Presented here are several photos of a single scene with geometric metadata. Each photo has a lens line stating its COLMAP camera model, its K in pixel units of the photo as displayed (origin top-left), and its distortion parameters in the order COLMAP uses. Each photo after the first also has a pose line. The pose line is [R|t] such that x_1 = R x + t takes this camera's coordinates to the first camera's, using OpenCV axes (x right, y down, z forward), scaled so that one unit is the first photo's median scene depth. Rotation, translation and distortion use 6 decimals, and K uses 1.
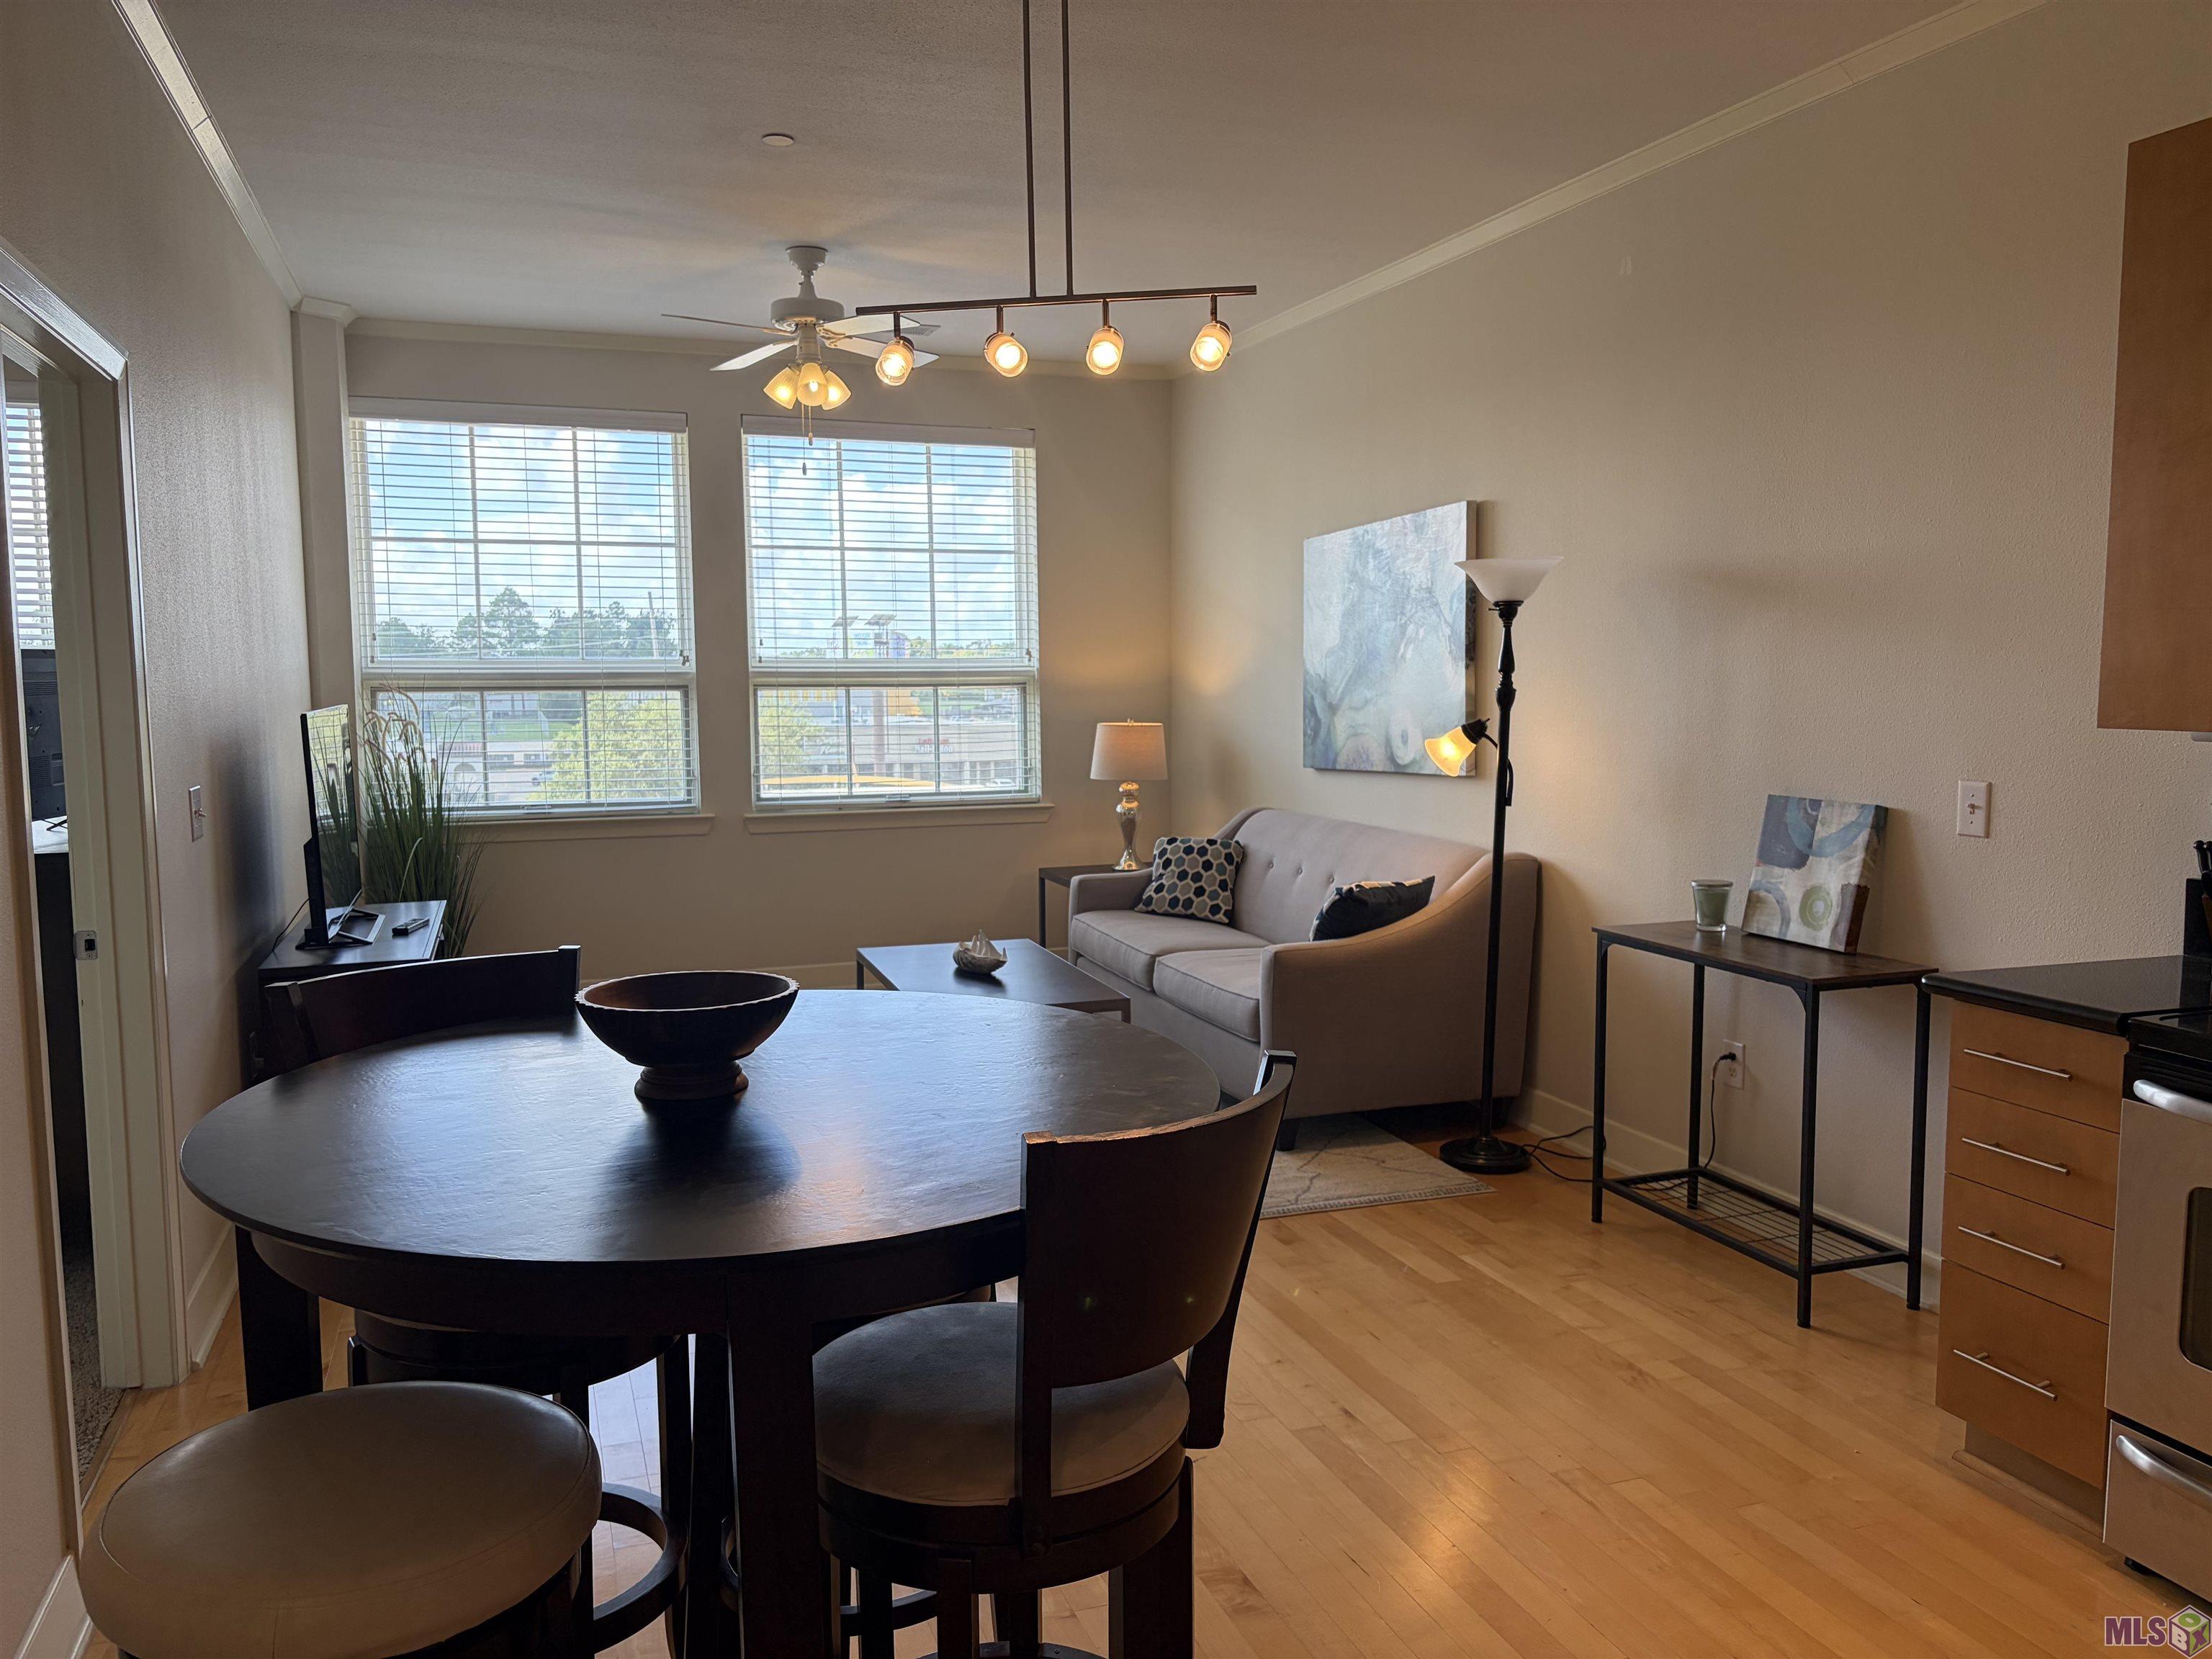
lens RADIAL K [[1672.3, 0, 1090.7], [0, 1672.3, 835.4], [0, 0, 1]] dist [0.060316, -0.054877]
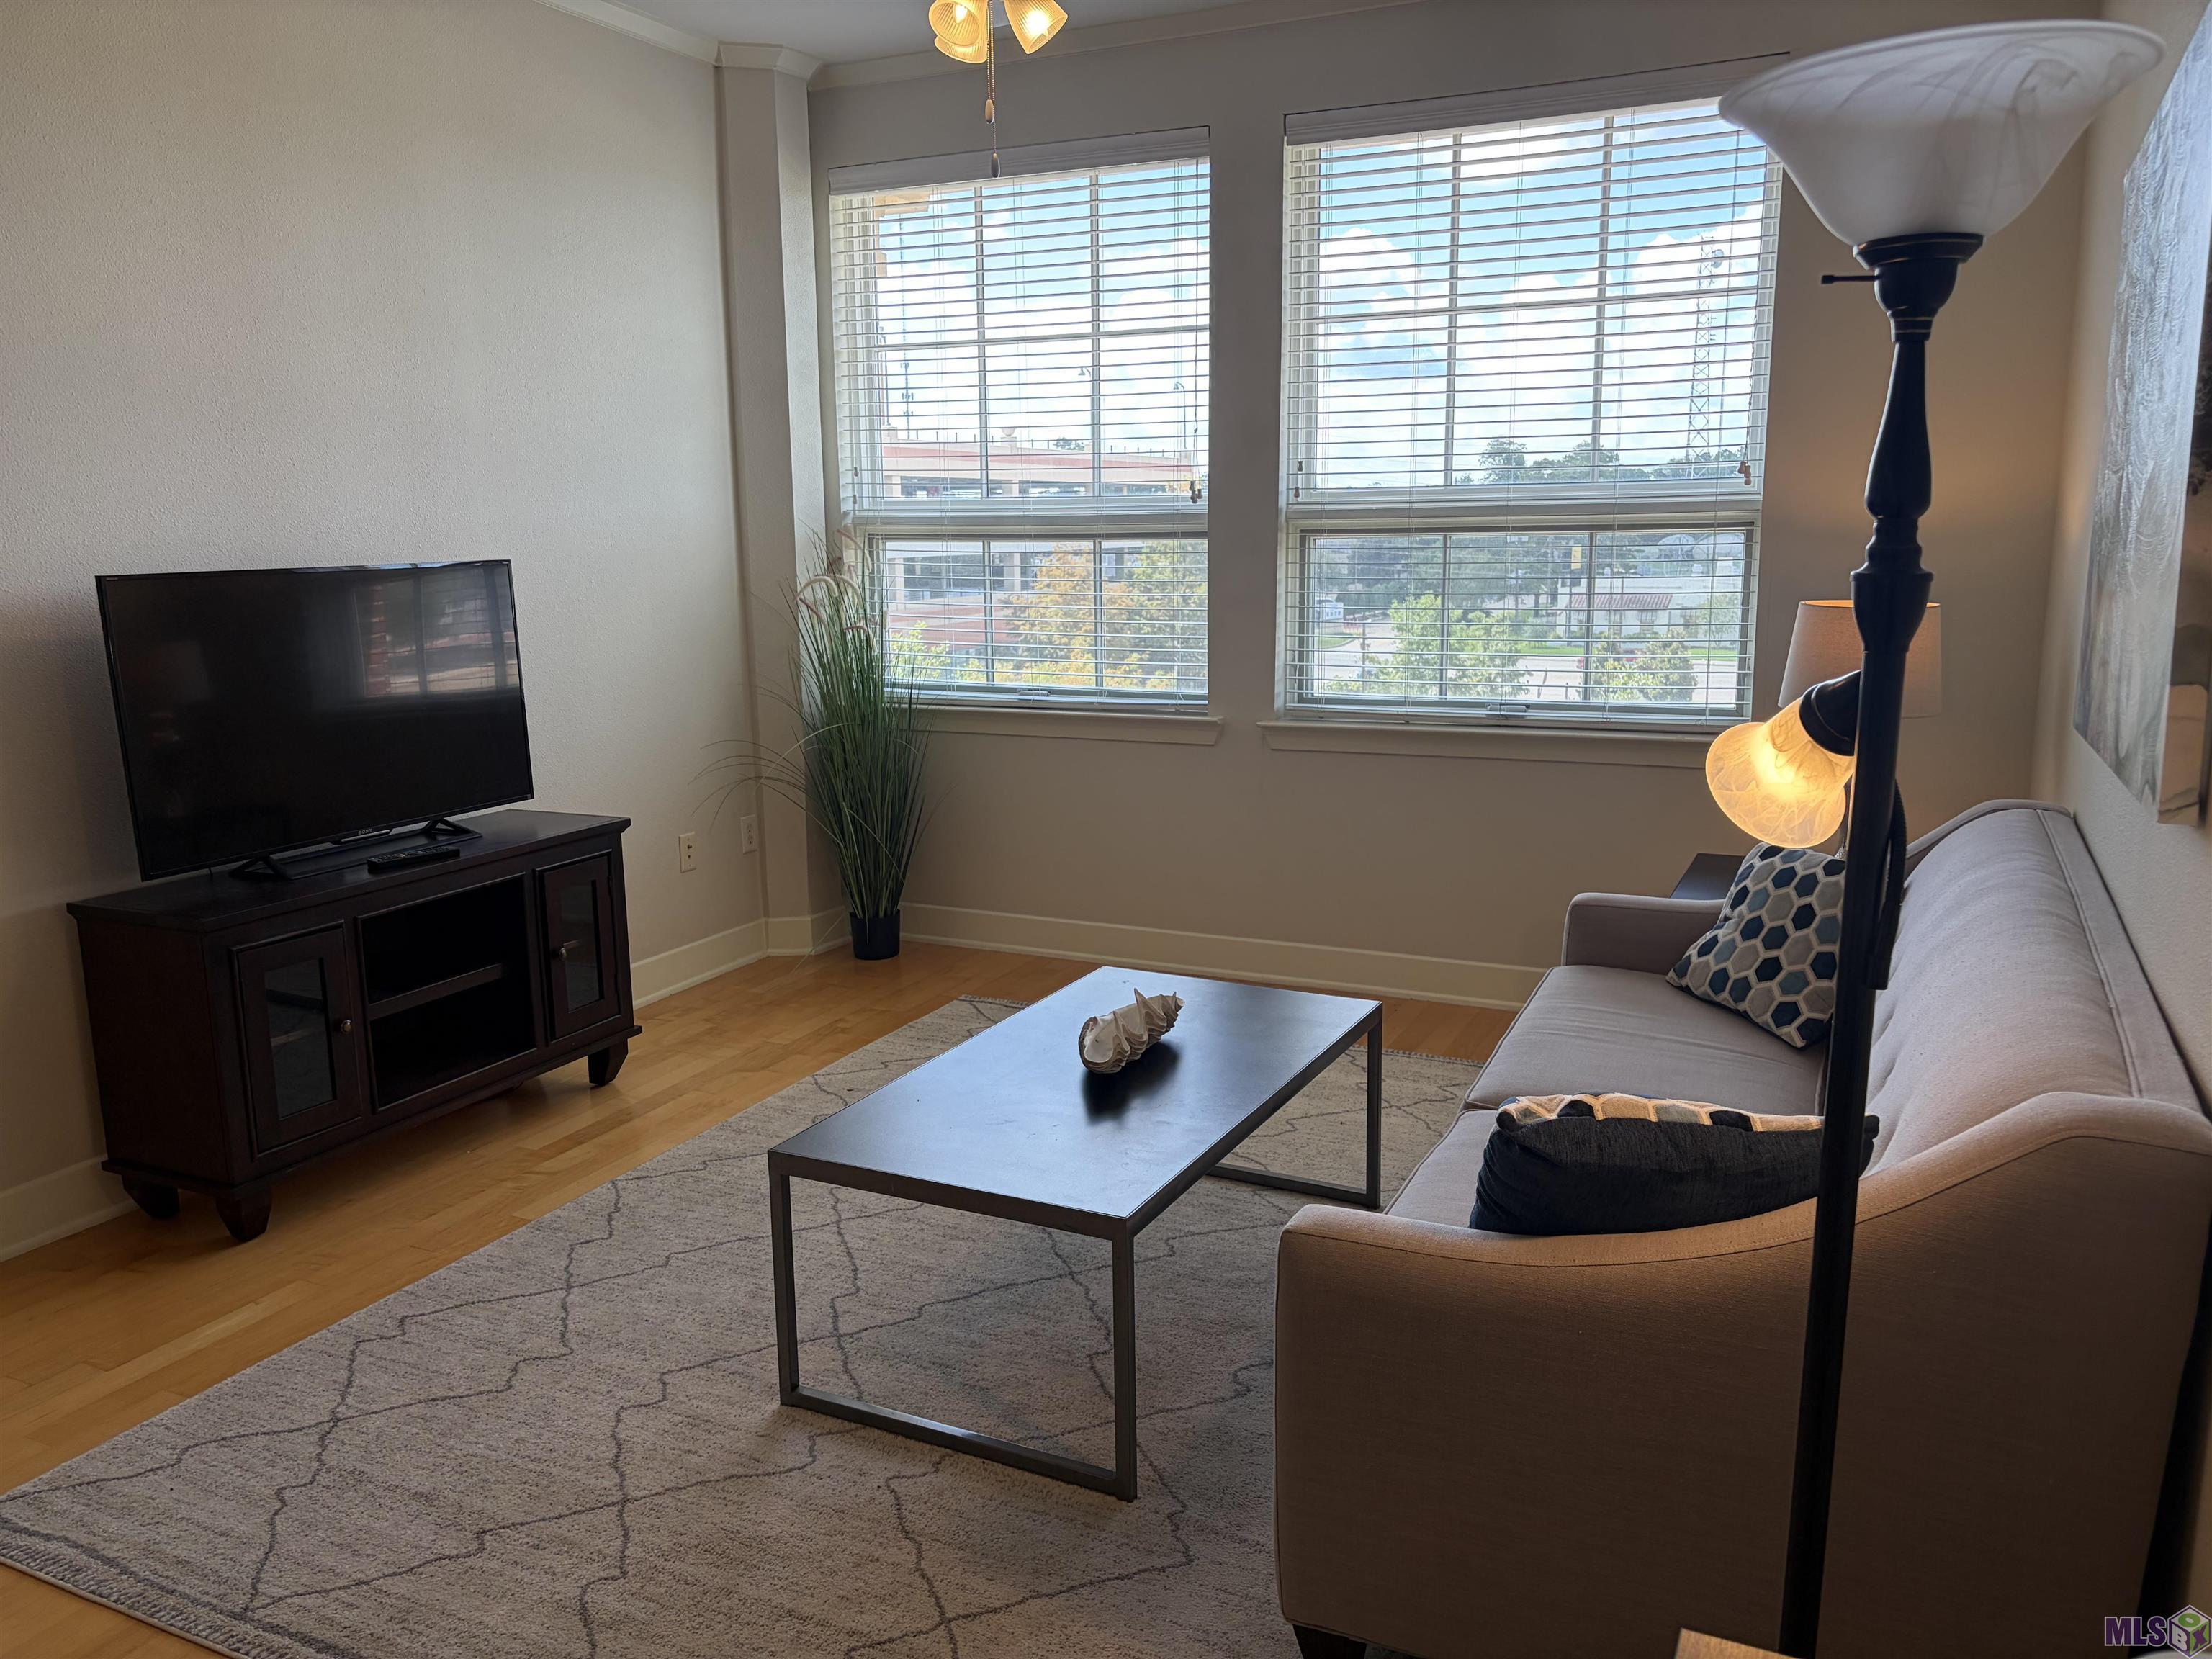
lens RADIAL K [[1672.3, 0, 1106.7], [0, 1672.3, 846.5], [0, 0, 1]] dist [0.060316, -0.054877]
pose [[0.714253, 0.134015, -0.686937, 0.344548], [-0.063098, 0.989830, 0.127499, -0.068524], [0.697037, -0.047722, 0.715445, 0.695948]]
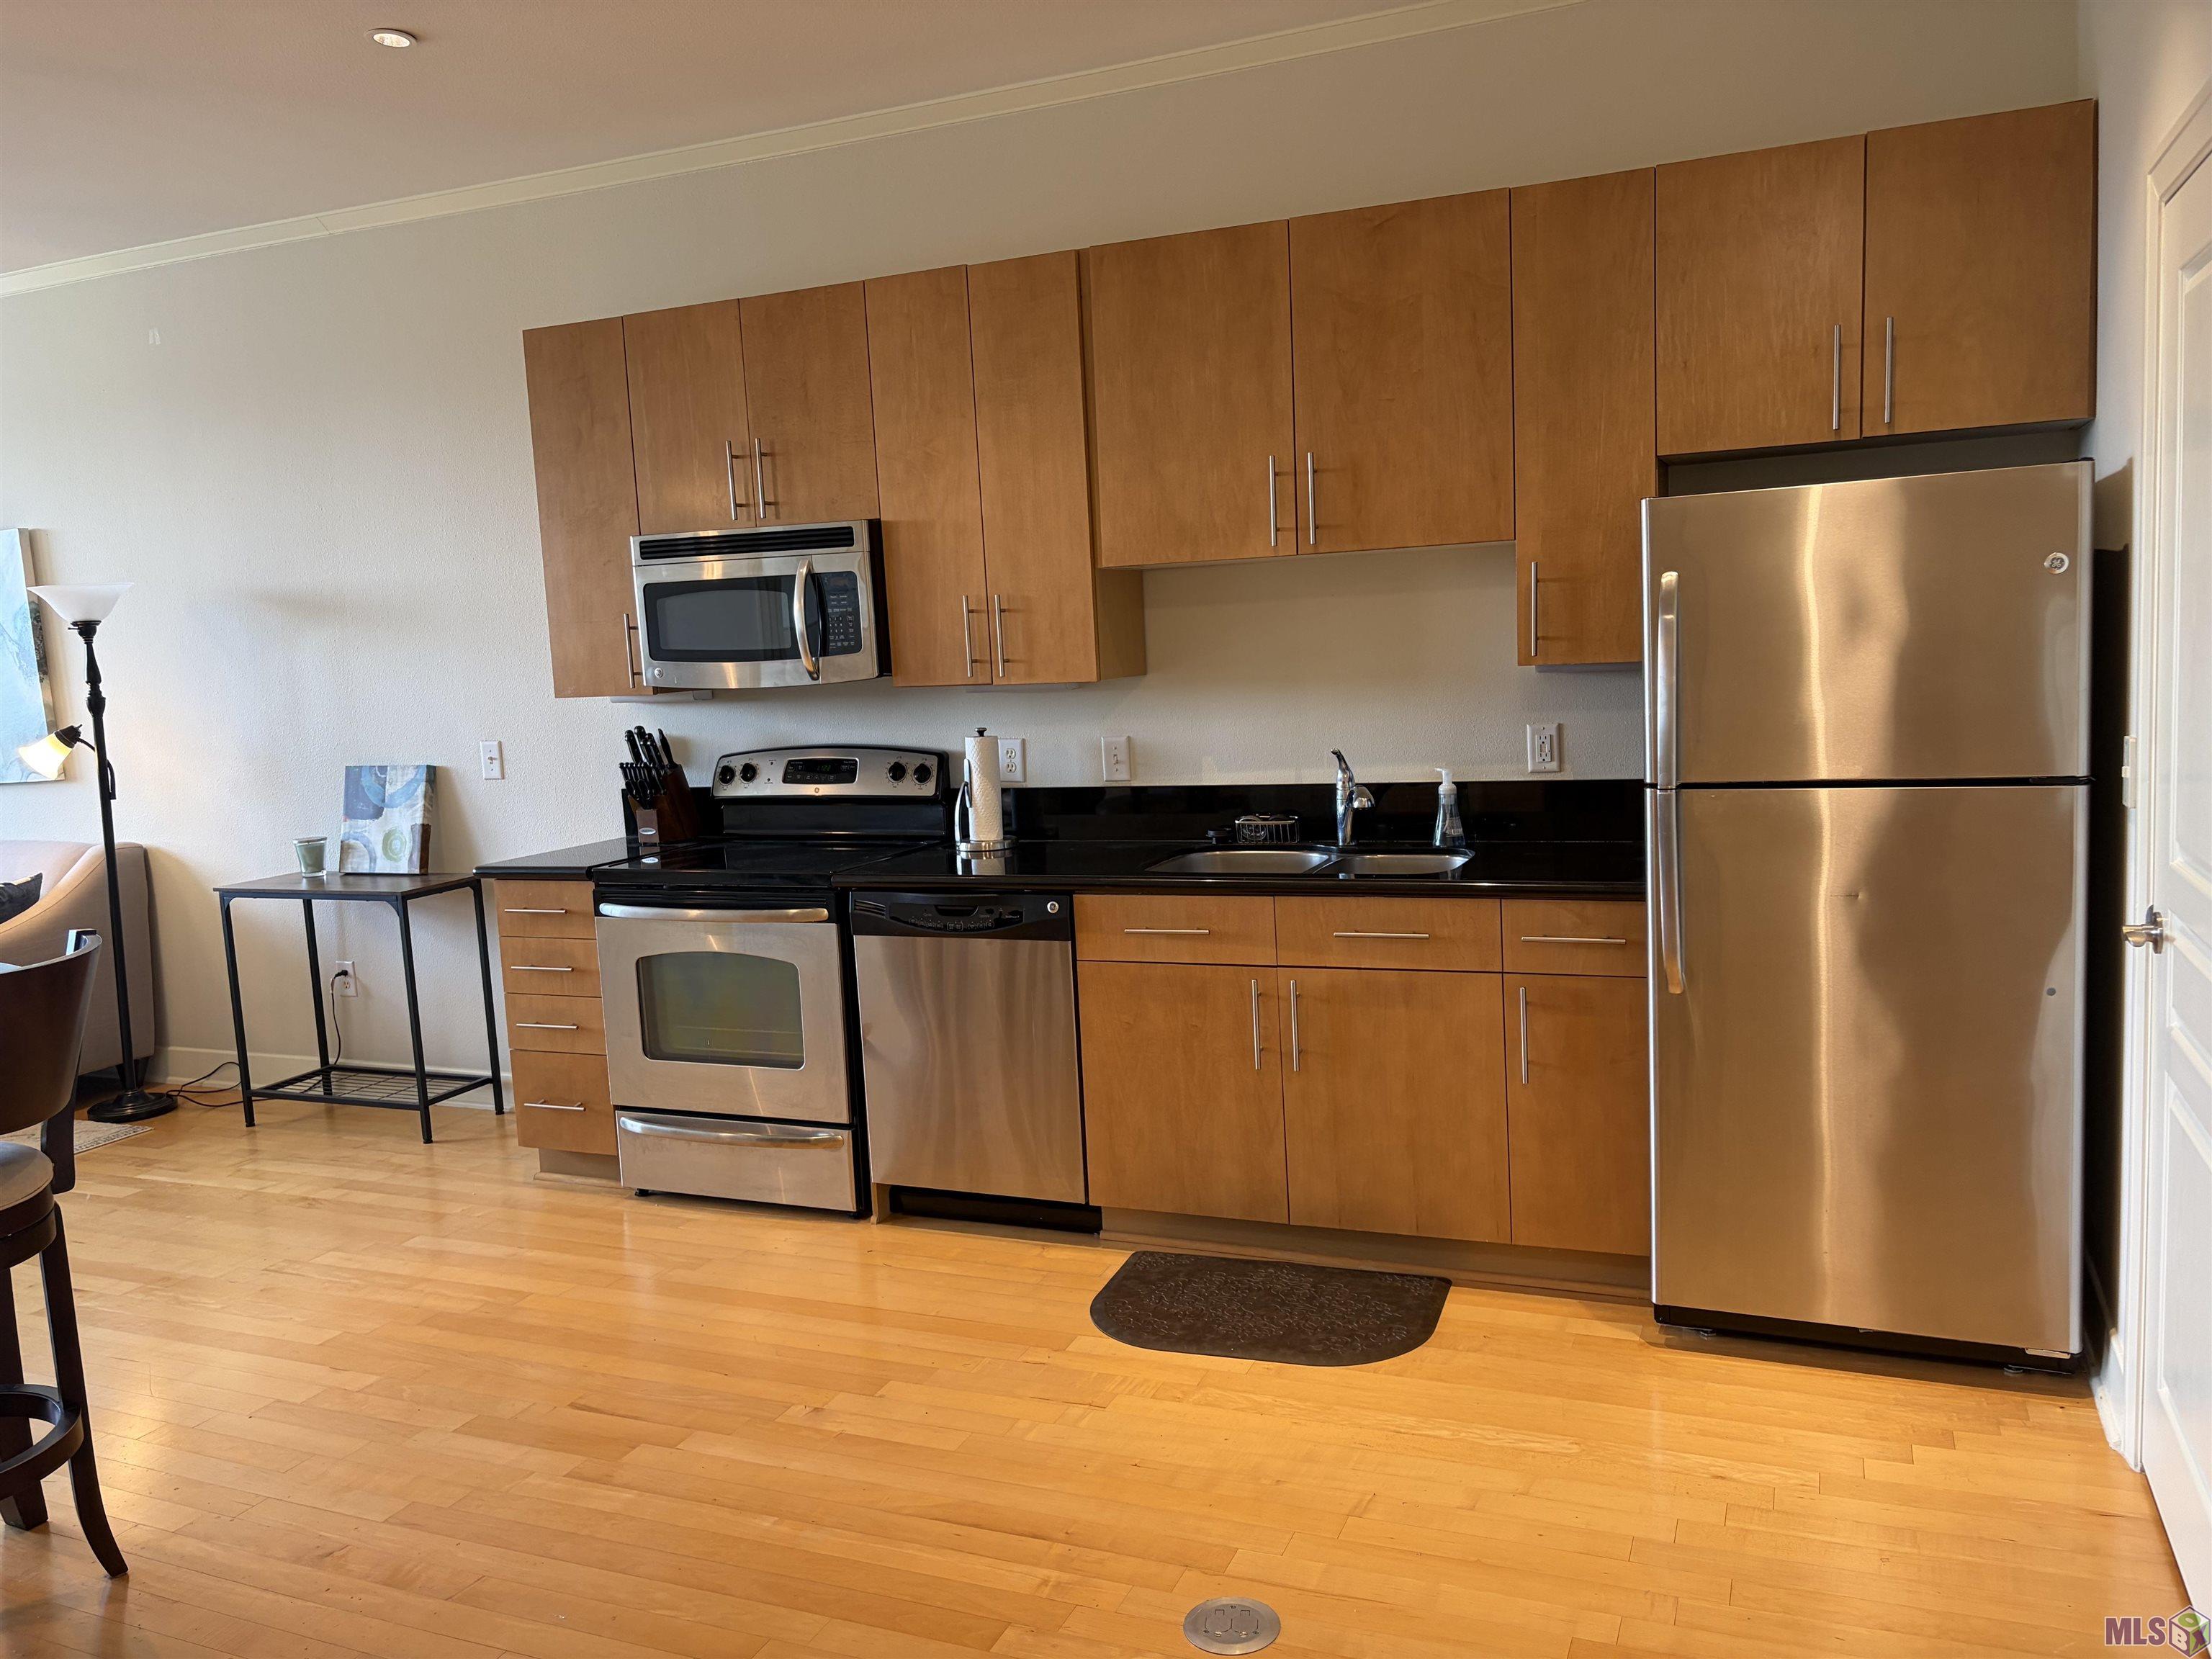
lens RADIAL K [[1672.3, 0, 1115.7], [0, 1672.3, 832.6], [0, 0, 1]] dist [0.060316, -0.054877]
pose [[0.672234, -0.119357, 0.730654, -0.136611], [0.119853, 0.991445, 0.051690, 0.026397], [-0.730573, 0.052824, 0.680789, -0.278158]]
